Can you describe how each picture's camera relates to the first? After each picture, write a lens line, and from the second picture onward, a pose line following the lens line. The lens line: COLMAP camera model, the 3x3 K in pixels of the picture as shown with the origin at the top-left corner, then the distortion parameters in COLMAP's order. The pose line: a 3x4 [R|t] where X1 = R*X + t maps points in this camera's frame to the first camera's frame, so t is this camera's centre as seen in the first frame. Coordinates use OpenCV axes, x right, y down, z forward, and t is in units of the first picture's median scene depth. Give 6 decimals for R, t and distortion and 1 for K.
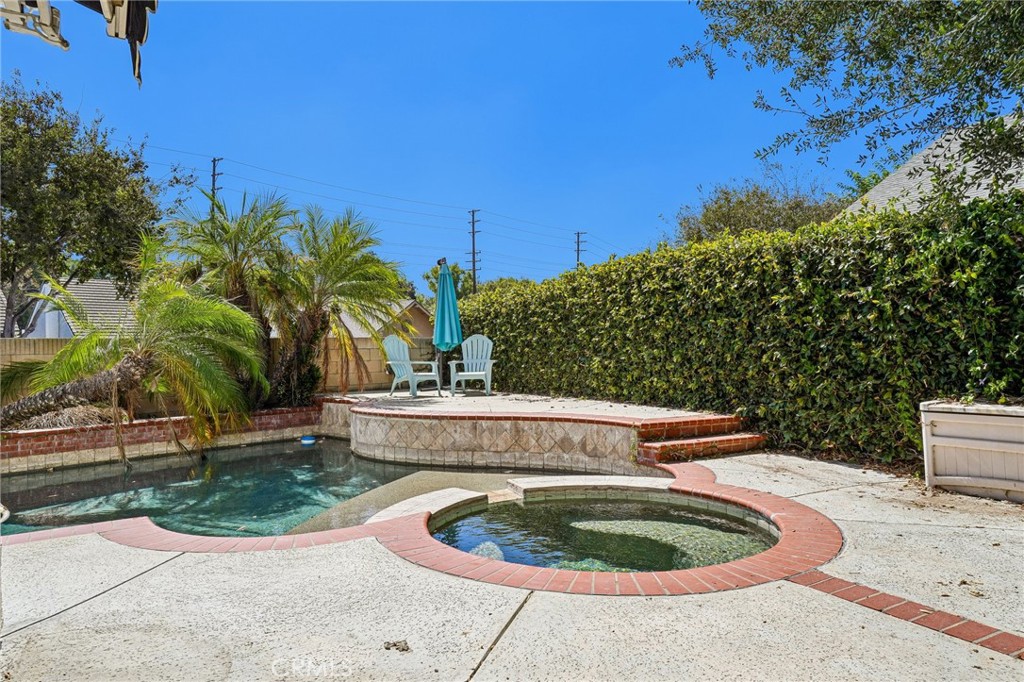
lens RADIAL K [[679.8, 0, 512.5], [0, 679.8, 343.7], [0, 0, 1]] dist [-0.003732, -0.002114]
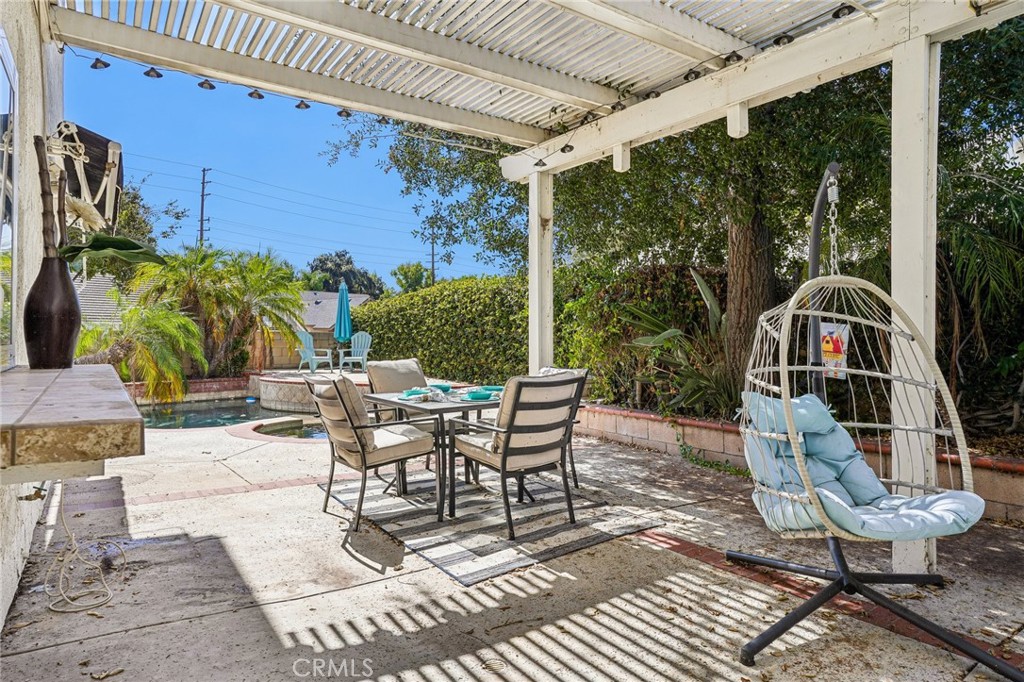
lens RADIAL K [[624.7, 0, 509.8], [0, 624.7, 337.6], [0, 0, 1]] dist [-0.004732, 0.001844]
pose [[0.999188, 0.020004, 0.034975, 0.261485], [-0.020250, 0.999773, 0.006668, -0.018493], [-0.034834, -0.007371, 0.999366, -0.425887]]
